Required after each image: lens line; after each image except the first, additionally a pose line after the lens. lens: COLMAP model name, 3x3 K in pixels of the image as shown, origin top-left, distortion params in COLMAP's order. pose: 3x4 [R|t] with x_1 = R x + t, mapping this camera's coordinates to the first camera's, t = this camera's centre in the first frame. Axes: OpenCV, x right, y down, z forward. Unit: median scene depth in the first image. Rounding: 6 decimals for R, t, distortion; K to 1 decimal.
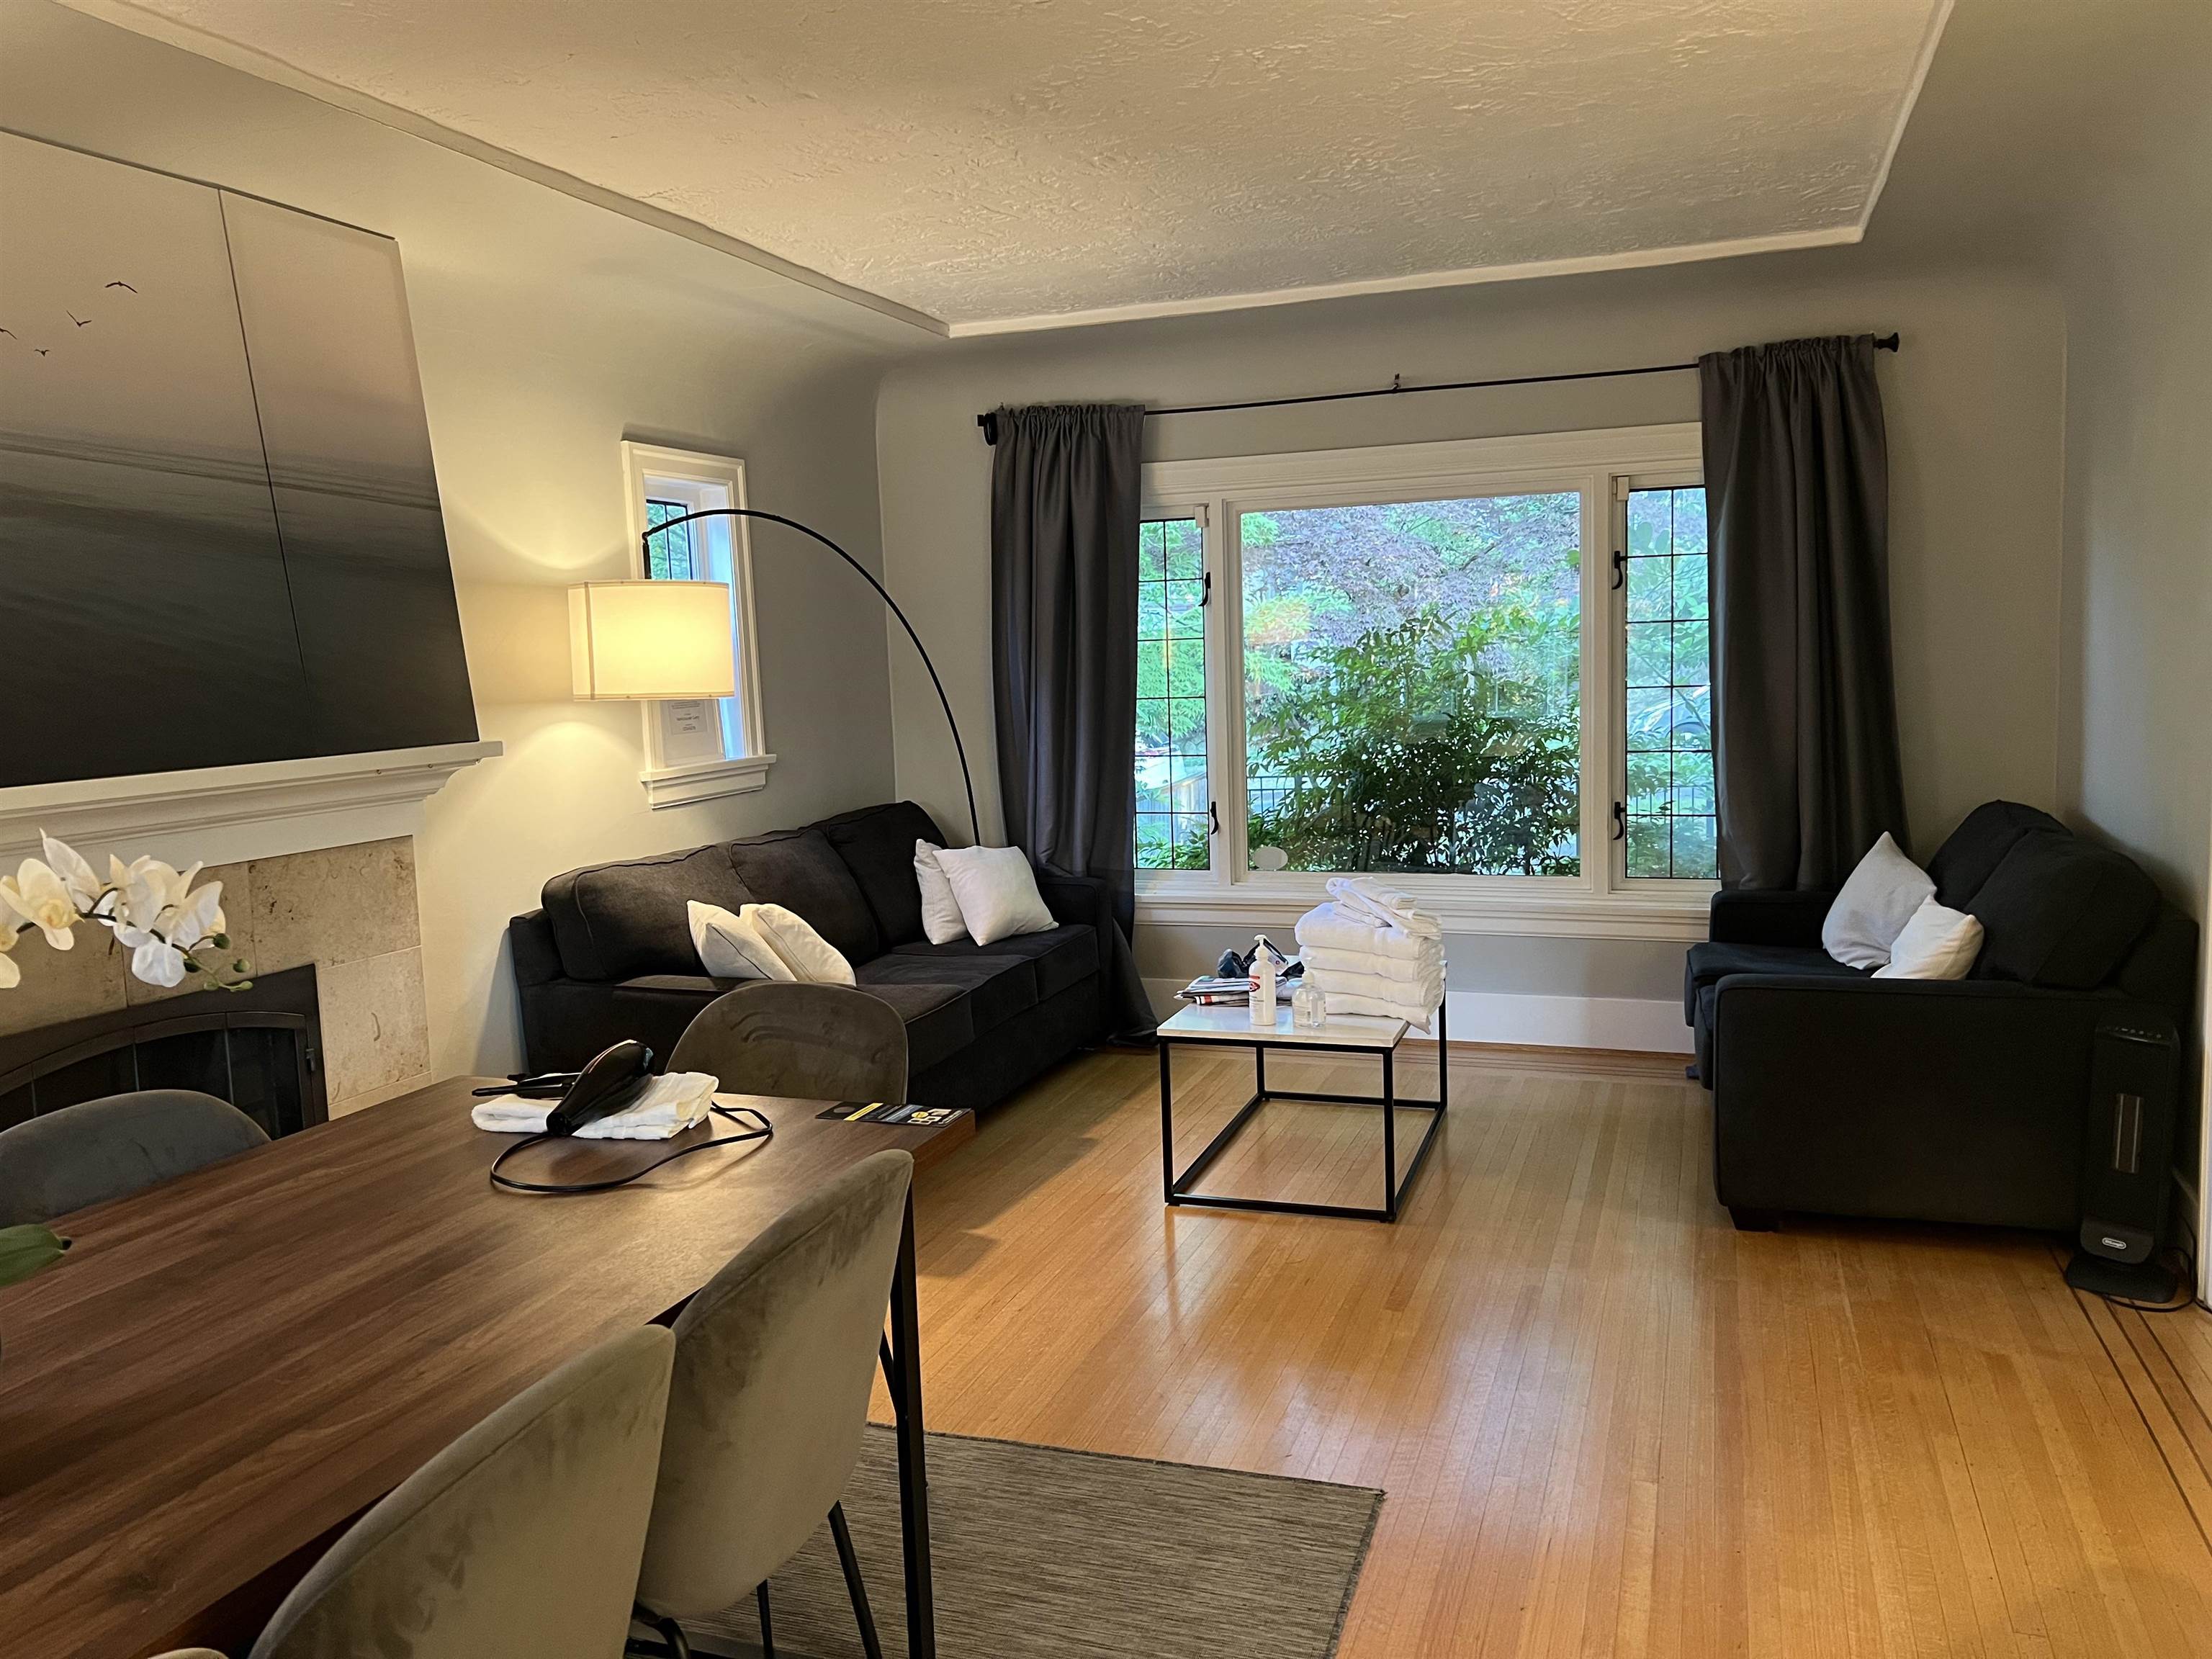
lens RADIAL K [[1672.3, 0, 1105.6], [0, 1672.3, 809.1], [0, 0, 1]] dist [0.054847, -0.039784]
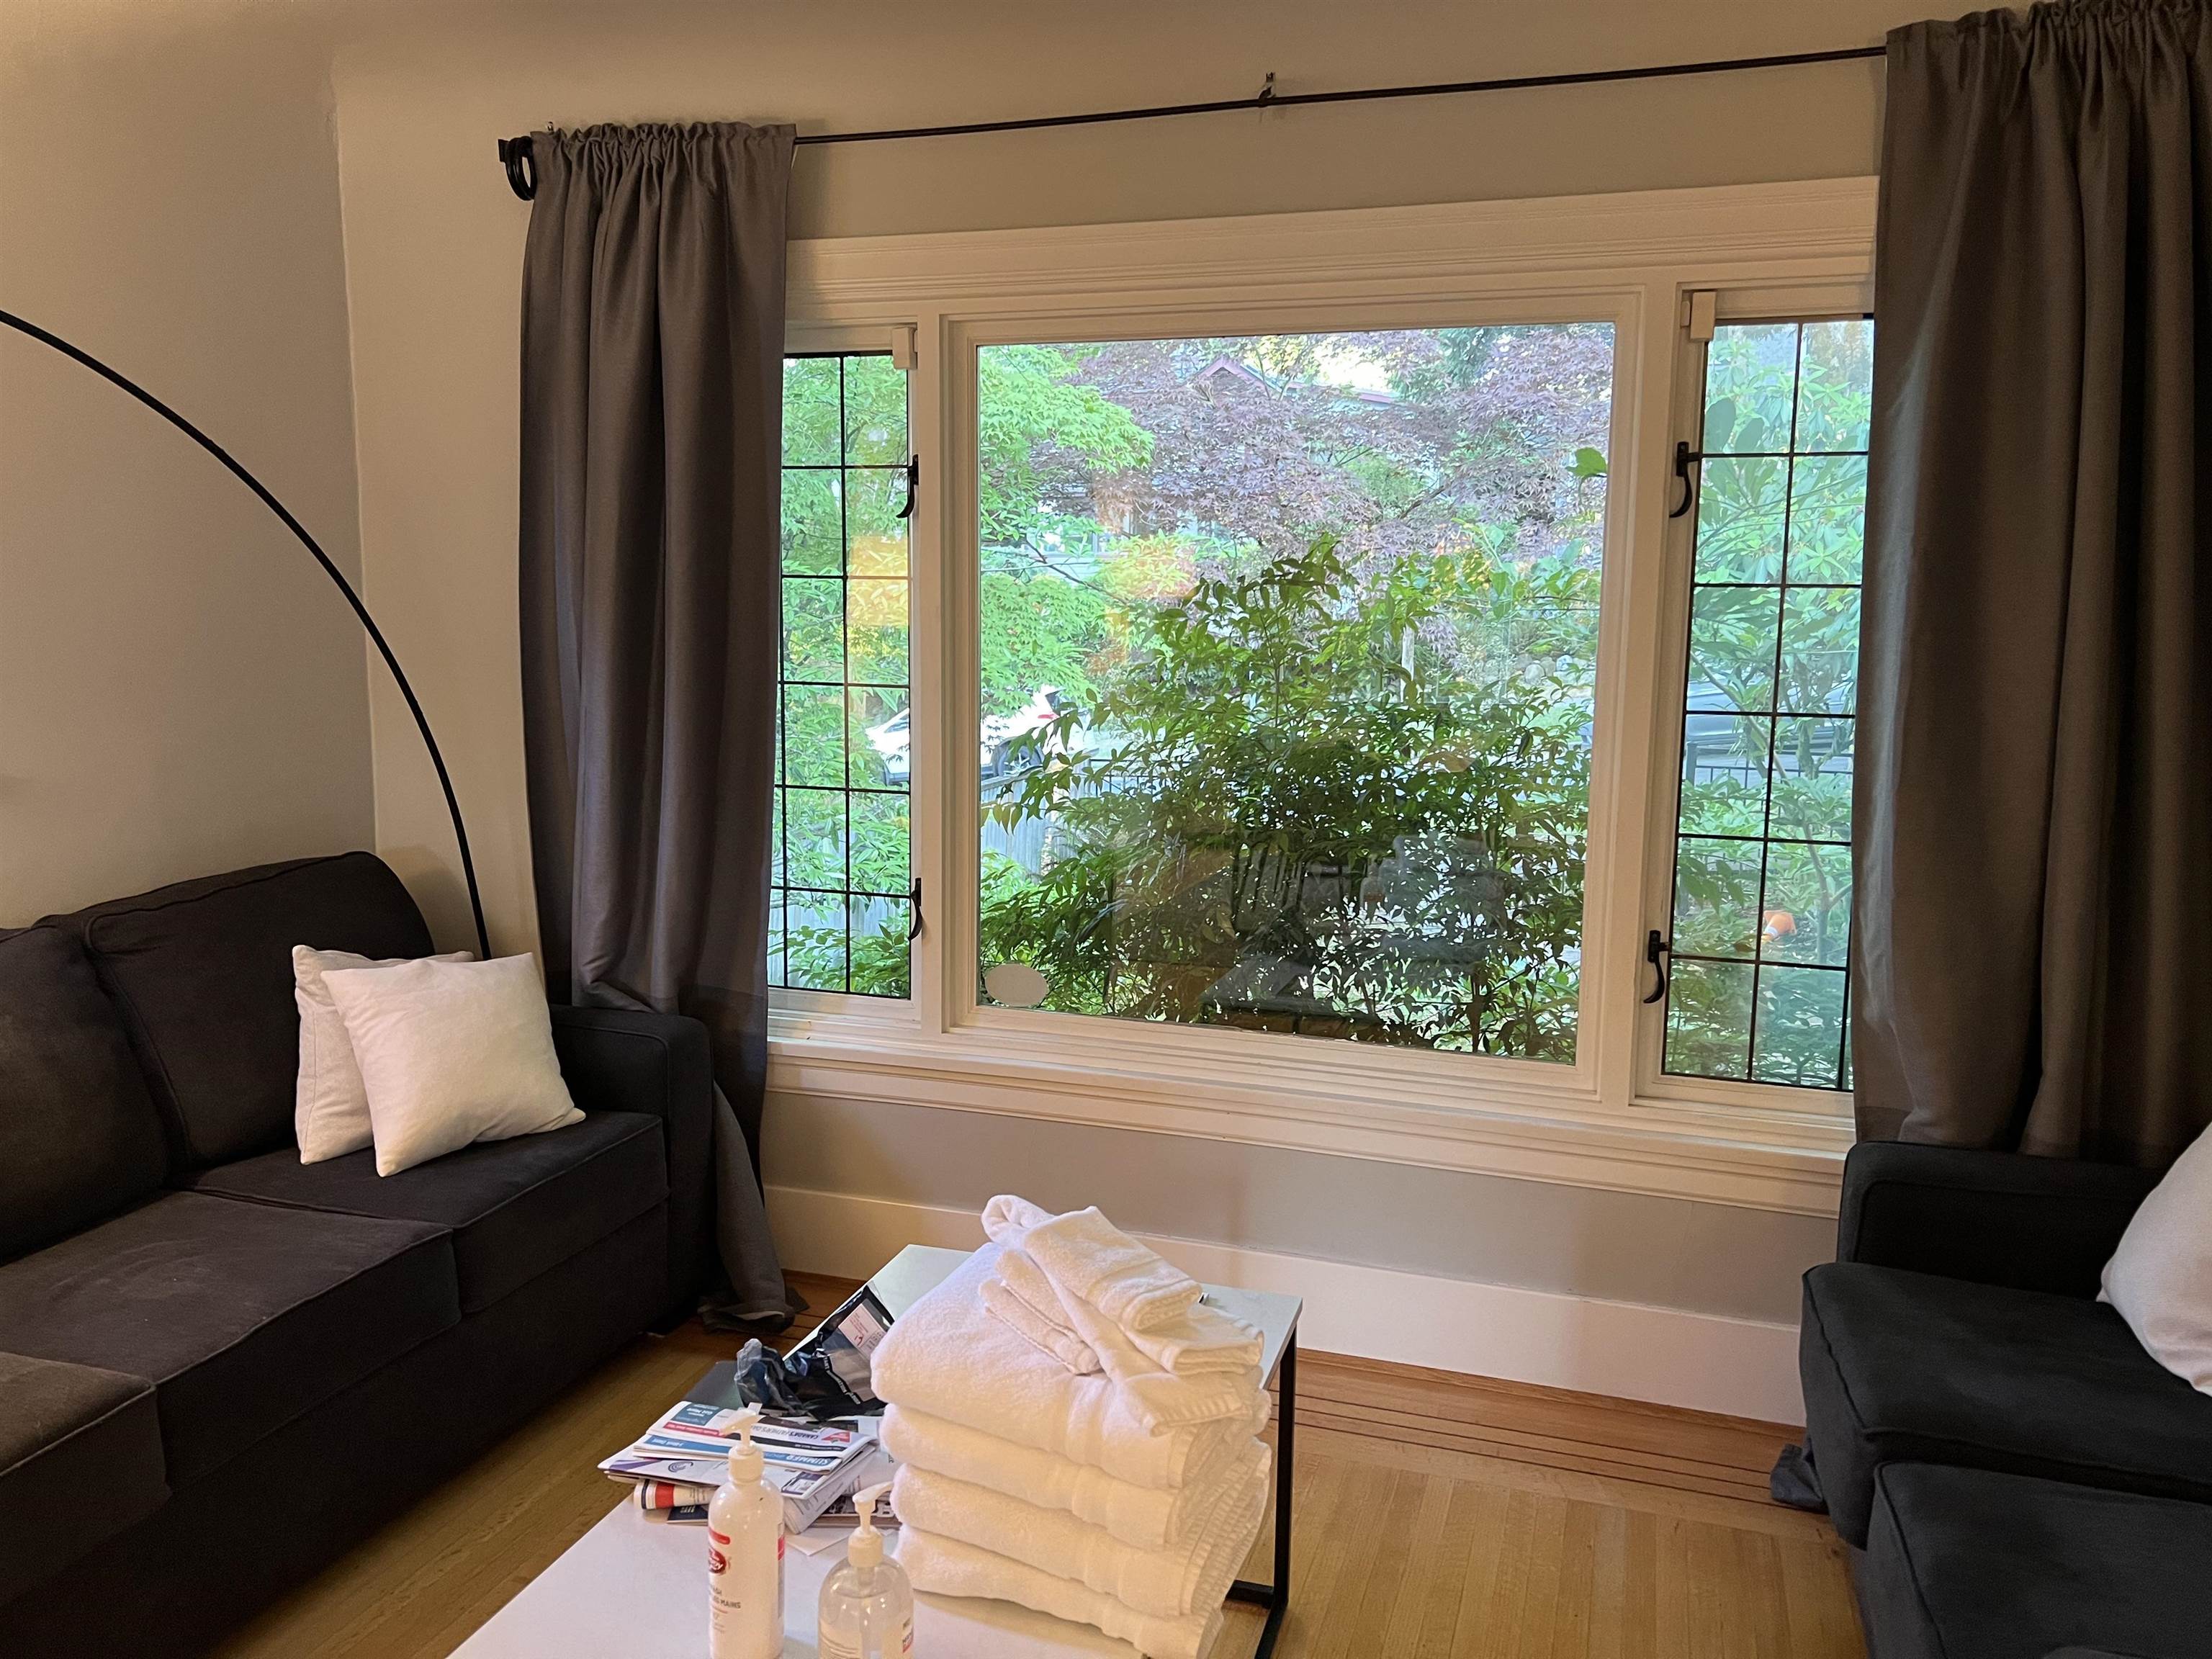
lens RADIAL K [[1672.3, 0, 1099.8], [0, 1672.3, 817.8], [0, 0, 1]] dist [0.054847, -0.039784]
pose [[0.998578, 0.040918, 0.034166, 0.116196], [-0.042017, 0.998600, 0.032121, -0.049413], [-0.032803, -0.033511, 0.998900, 0.496975]]
